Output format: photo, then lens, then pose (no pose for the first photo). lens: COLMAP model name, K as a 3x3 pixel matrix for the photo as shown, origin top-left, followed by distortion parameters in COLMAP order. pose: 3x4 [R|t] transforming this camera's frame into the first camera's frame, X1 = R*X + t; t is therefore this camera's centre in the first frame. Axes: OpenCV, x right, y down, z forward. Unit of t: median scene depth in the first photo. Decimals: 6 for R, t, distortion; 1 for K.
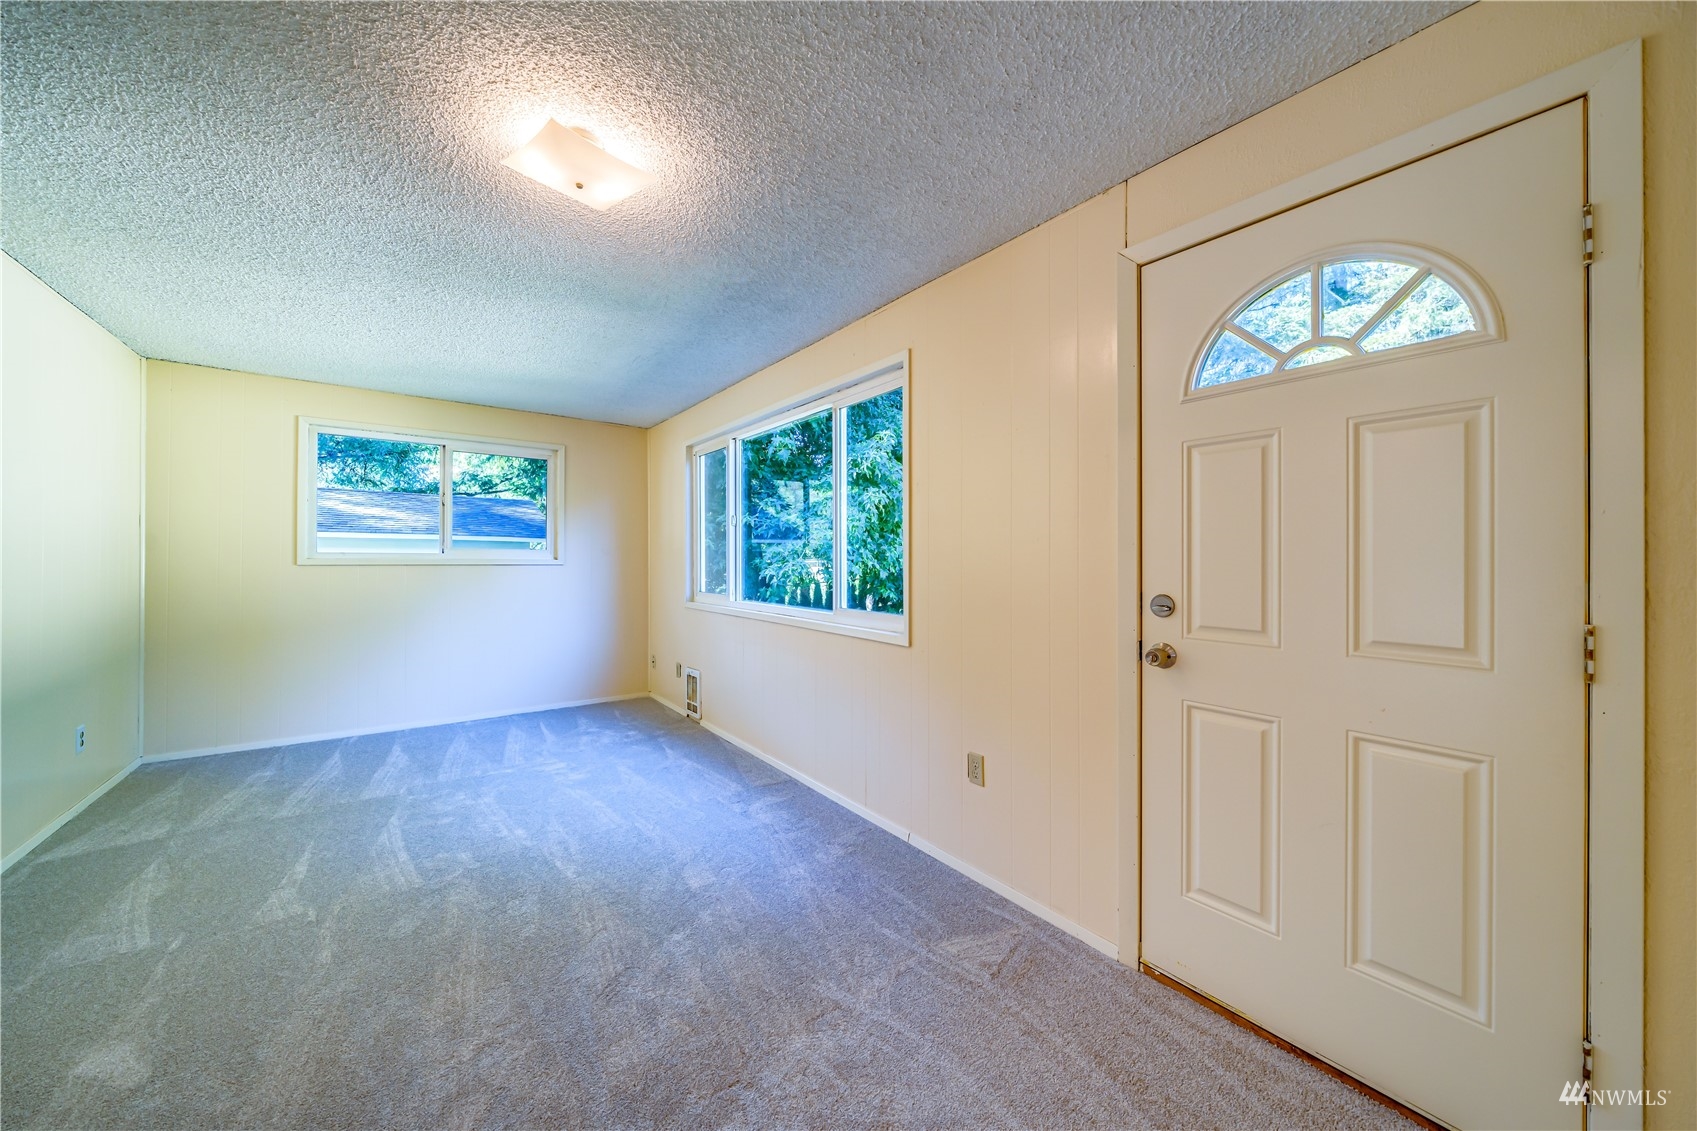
lens RADIAL K [[593.7, 0, 847.7], [0, 593.7, 568.9], [0, 0, 1]] dist [-0.002302, -0.000008]
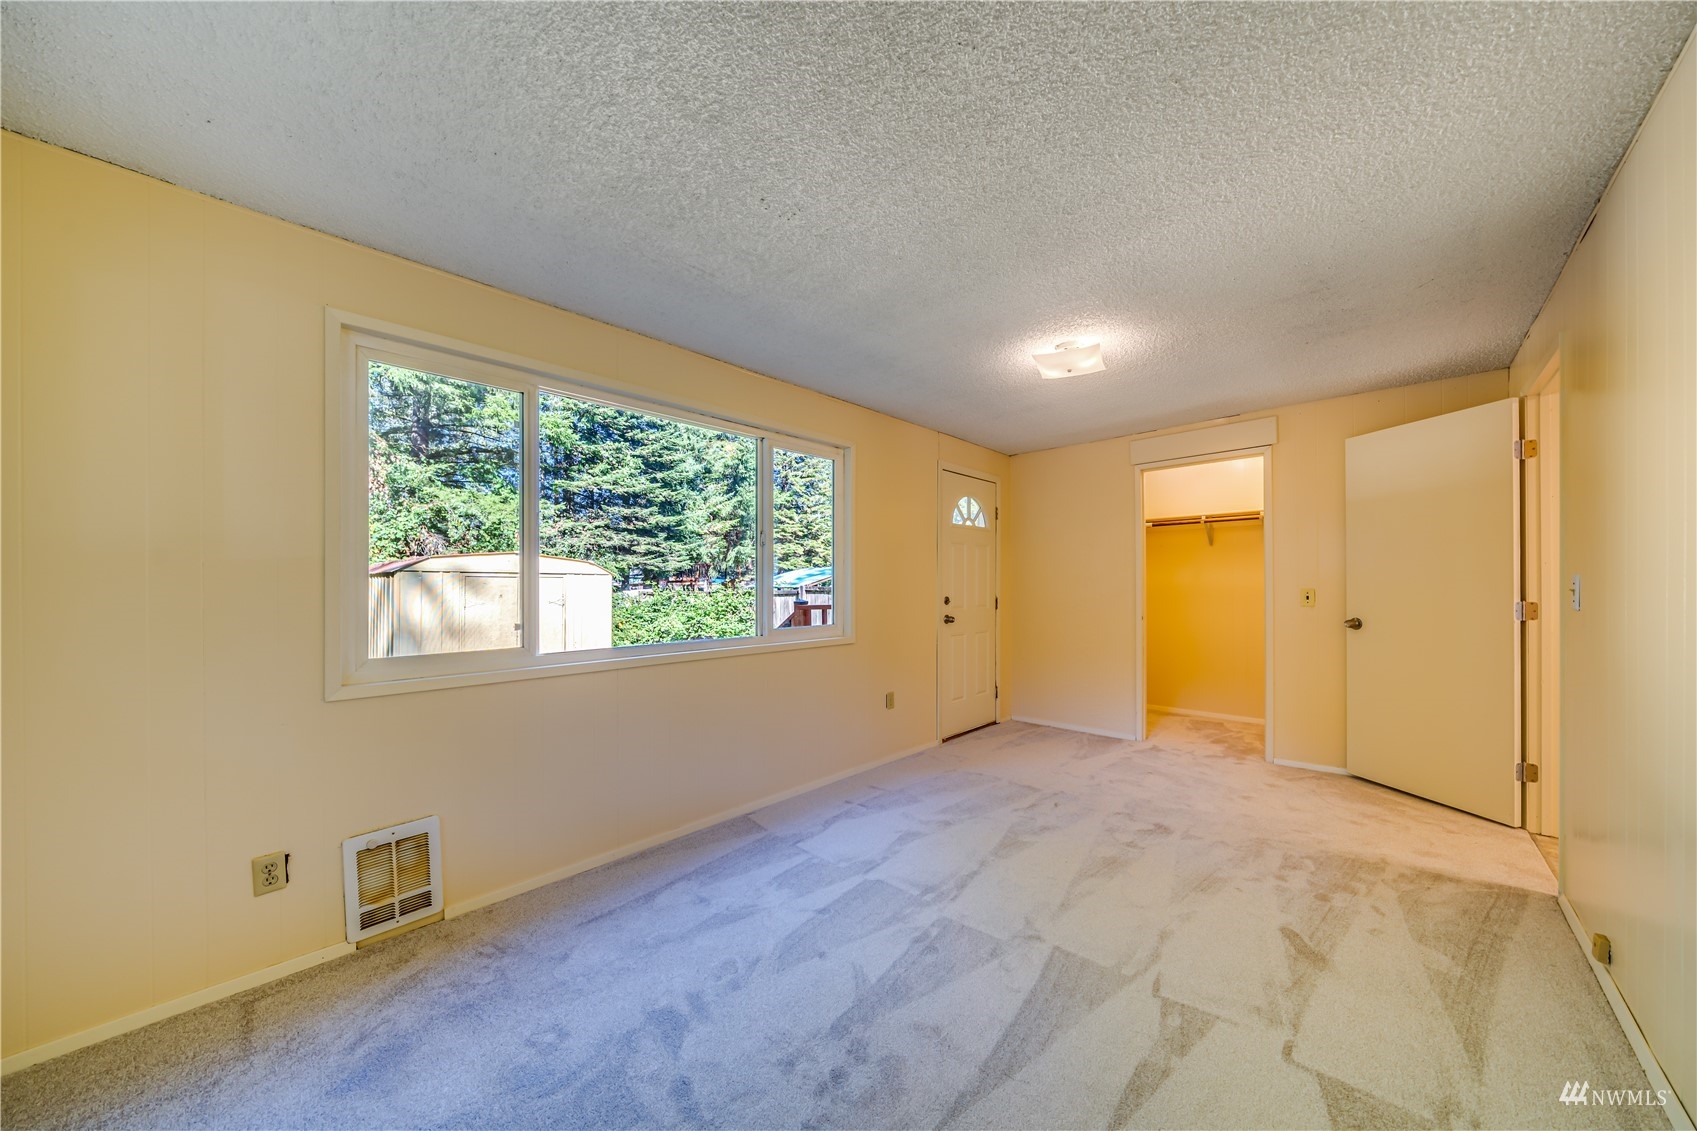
lens RADIAL K [[593.7, 0, 847.7], [0, 593.7, 568.9], [0, 0, 1]] dist [-0.002302, -0.000008]
pose [[-0.183564, 0.005136, 0.982994, -2.091834], [-0.000931, 0.999985, -0.005399, -0.071583], [-0.983007, -0.001906, -0.183557, 2.011890]]
